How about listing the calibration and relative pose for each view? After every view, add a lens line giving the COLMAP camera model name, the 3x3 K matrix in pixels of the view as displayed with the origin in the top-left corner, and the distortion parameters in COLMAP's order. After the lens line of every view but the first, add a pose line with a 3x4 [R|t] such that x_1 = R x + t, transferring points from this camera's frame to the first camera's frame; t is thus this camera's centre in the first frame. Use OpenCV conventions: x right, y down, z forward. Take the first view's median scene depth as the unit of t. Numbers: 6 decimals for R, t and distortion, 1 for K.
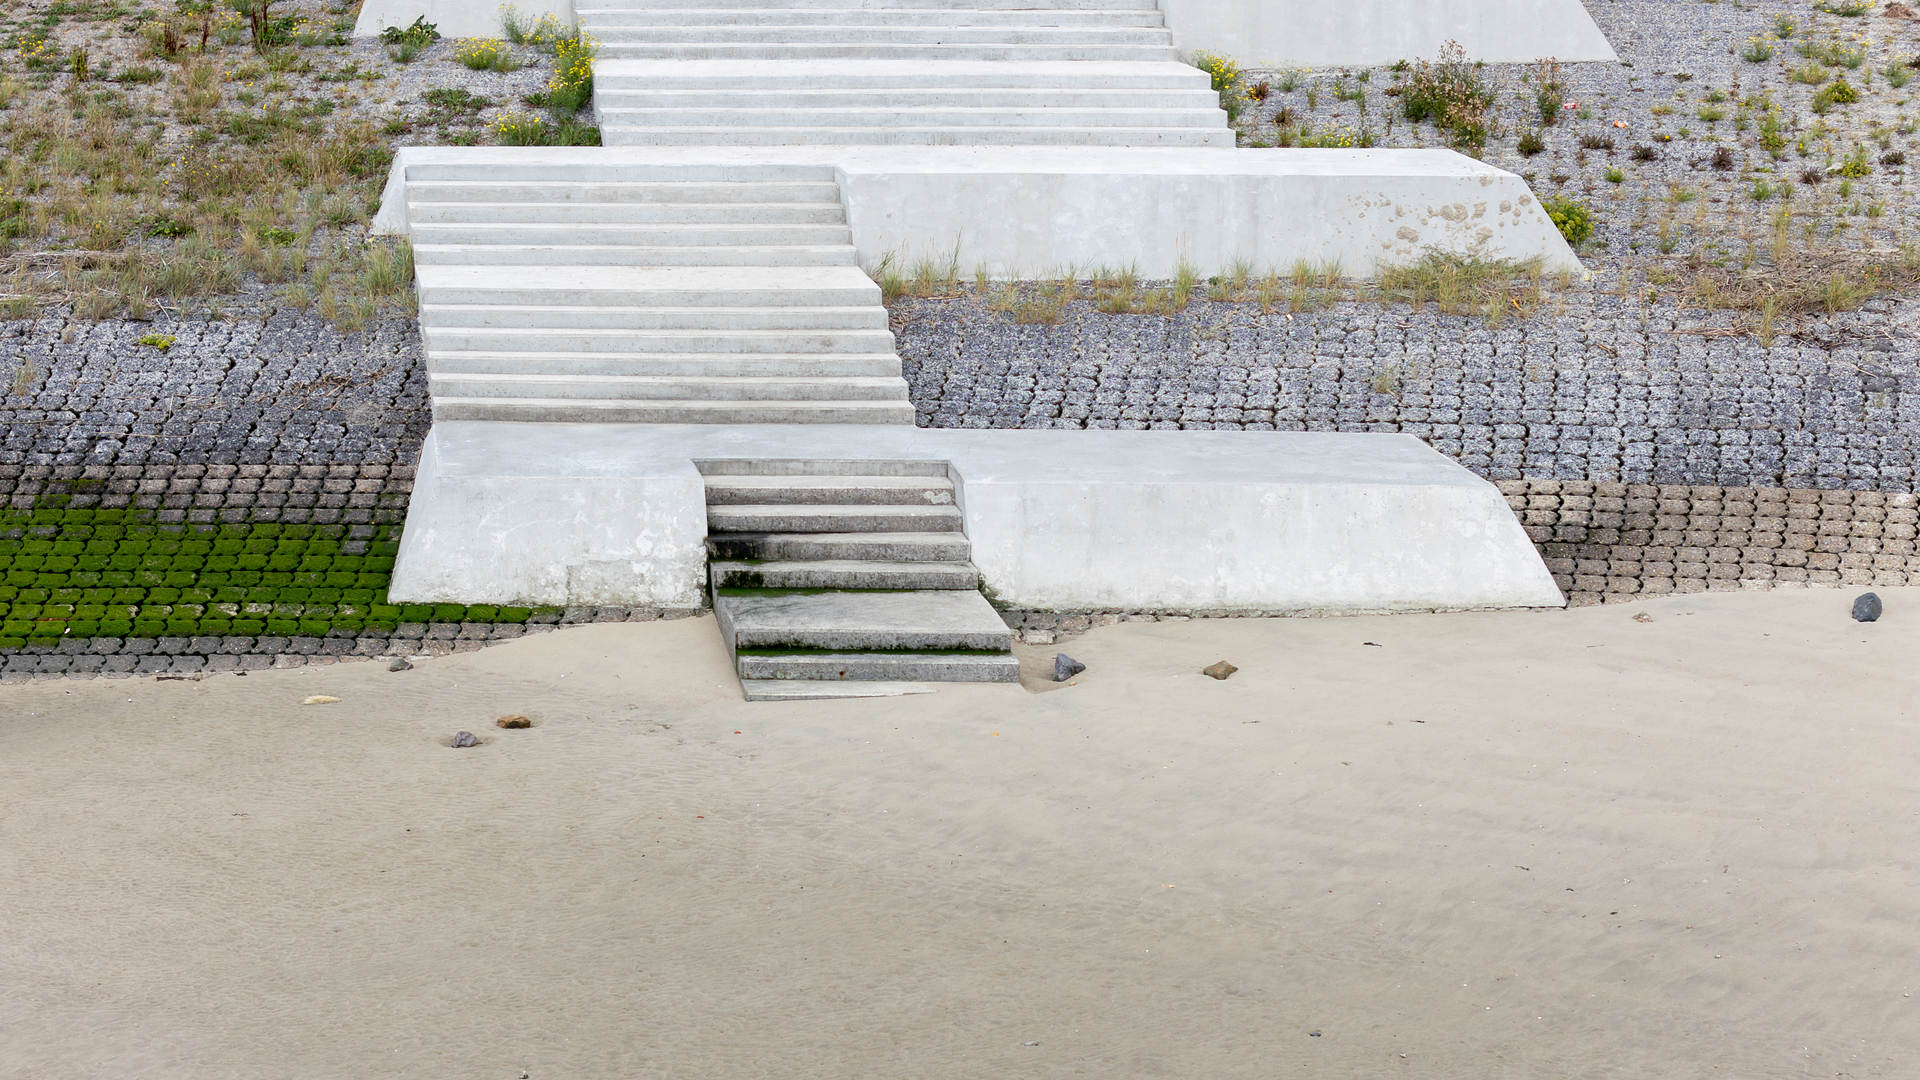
lens RADIAL K [[4009.3, 0, 960.0], [0, 4009.3, 540.0], [0, 0, 1]] dist [-0.250170, 0.257630]
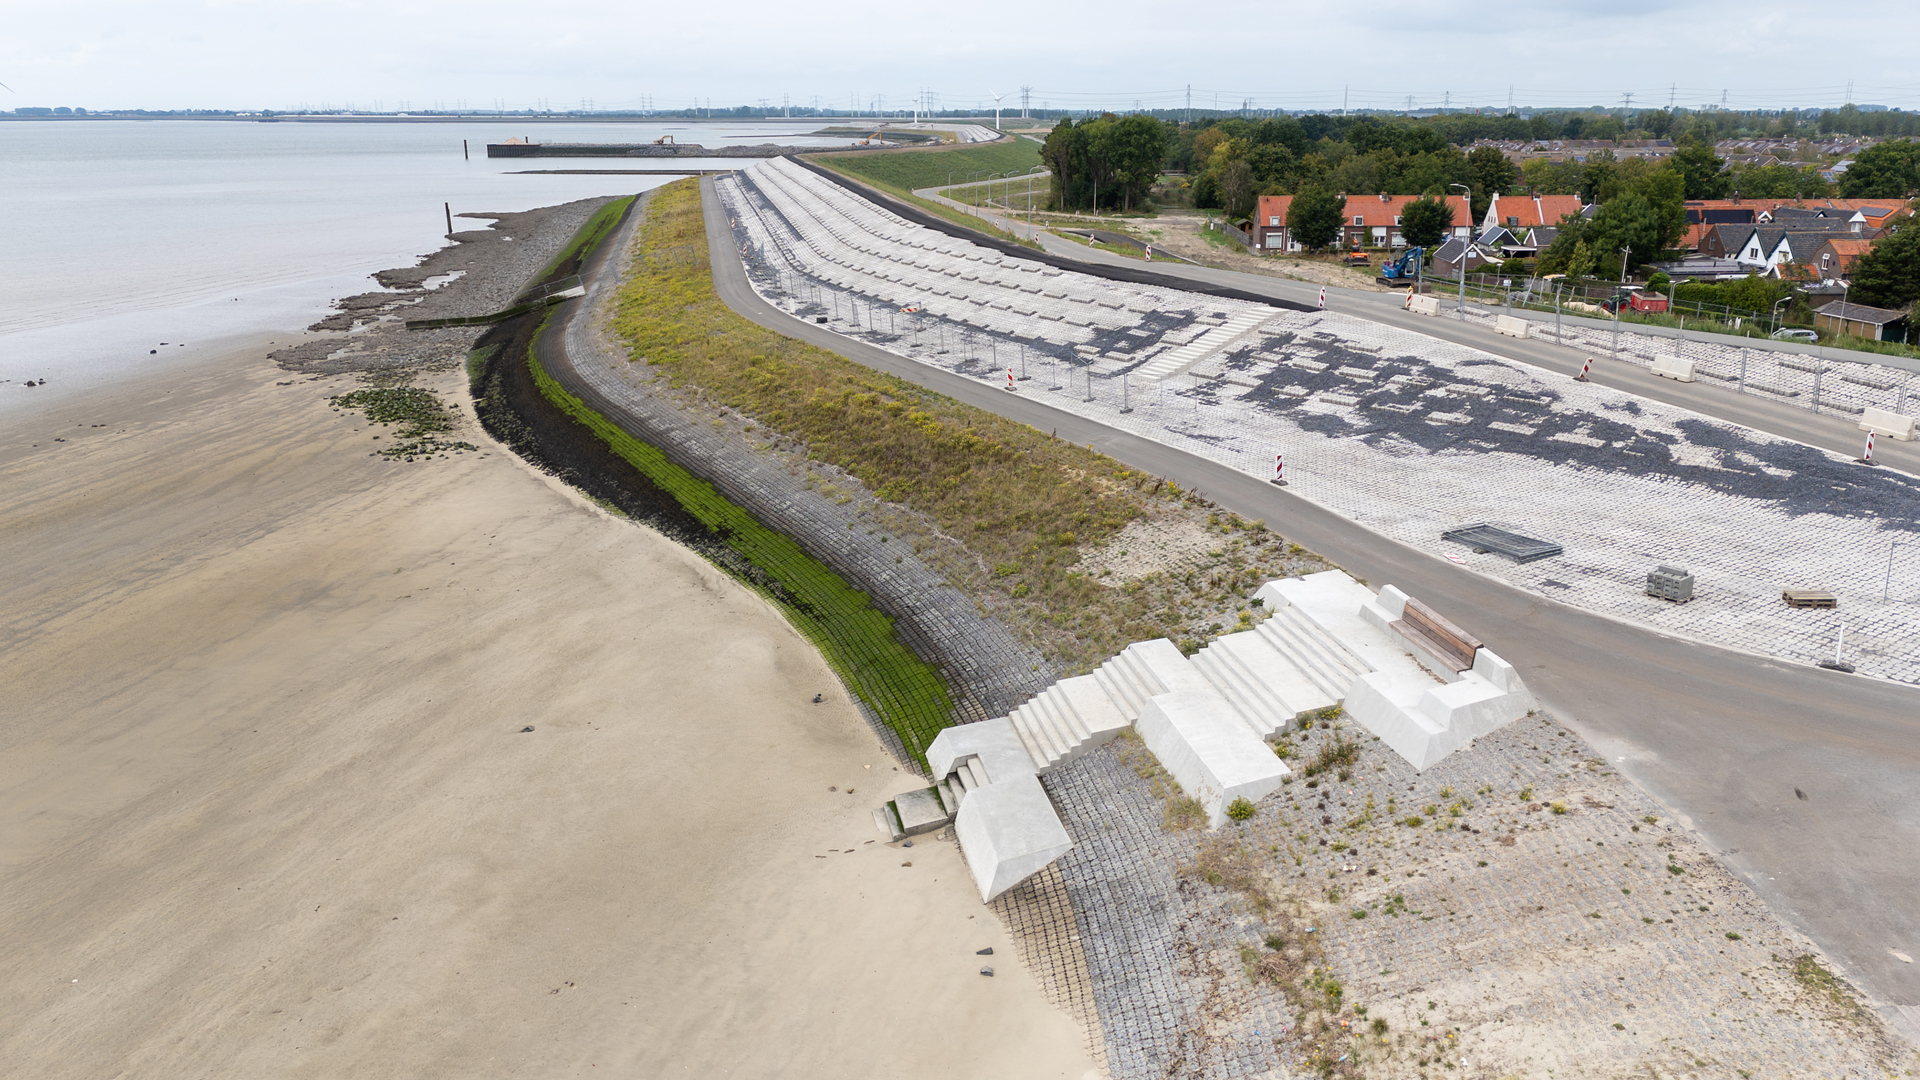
lens RADIAL K [[1461.4, 0, 960.0], [0, 1461.4, 540.0], [0, 0, 1]] dist [0.061395, -0.090006]
pose [[0.263497, 0.278514, -0.923579, 1.020433], [-0.206446, 0.951514, 0.228039, -0.465285], [0.942311, 0.130581, 0.308219, 0.497047]]
